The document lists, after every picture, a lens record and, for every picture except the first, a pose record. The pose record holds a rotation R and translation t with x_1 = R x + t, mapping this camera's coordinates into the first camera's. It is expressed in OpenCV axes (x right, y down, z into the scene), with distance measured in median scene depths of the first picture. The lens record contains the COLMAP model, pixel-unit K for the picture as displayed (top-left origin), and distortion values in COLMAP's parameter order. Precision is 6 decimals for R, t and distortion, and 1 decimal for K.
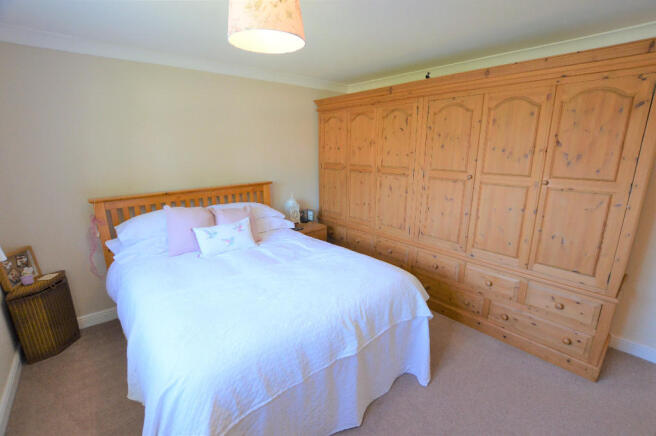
lens RADIAL K [[293.9, 0, 330.8], [0, 293.9, 221.9], [0, 0, 1]] dist [-0.039184, 0.007914]
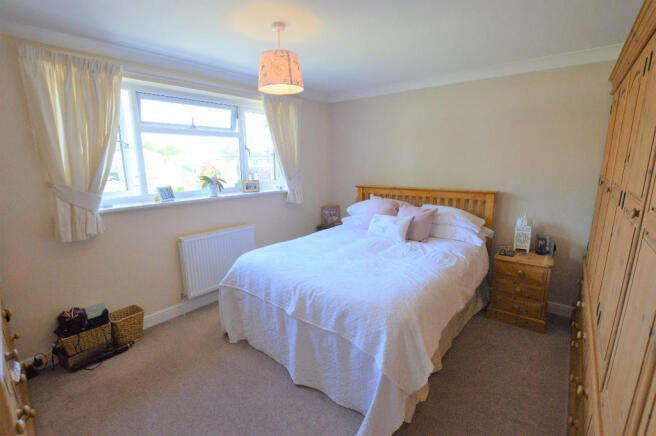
lens RADIAL K [[293.9, 0, 330.8], [0, 293.9, 221.9], [0, 0, 1]] dist [-0.039184, 0.007914]
pose [[0.177497, 0.207830, -0.961926, 0.792268], [-0.234290, 0.958267, 0.163807, -0.114766], [0.955826, 0.196295, 0.218782, 0.516431]]
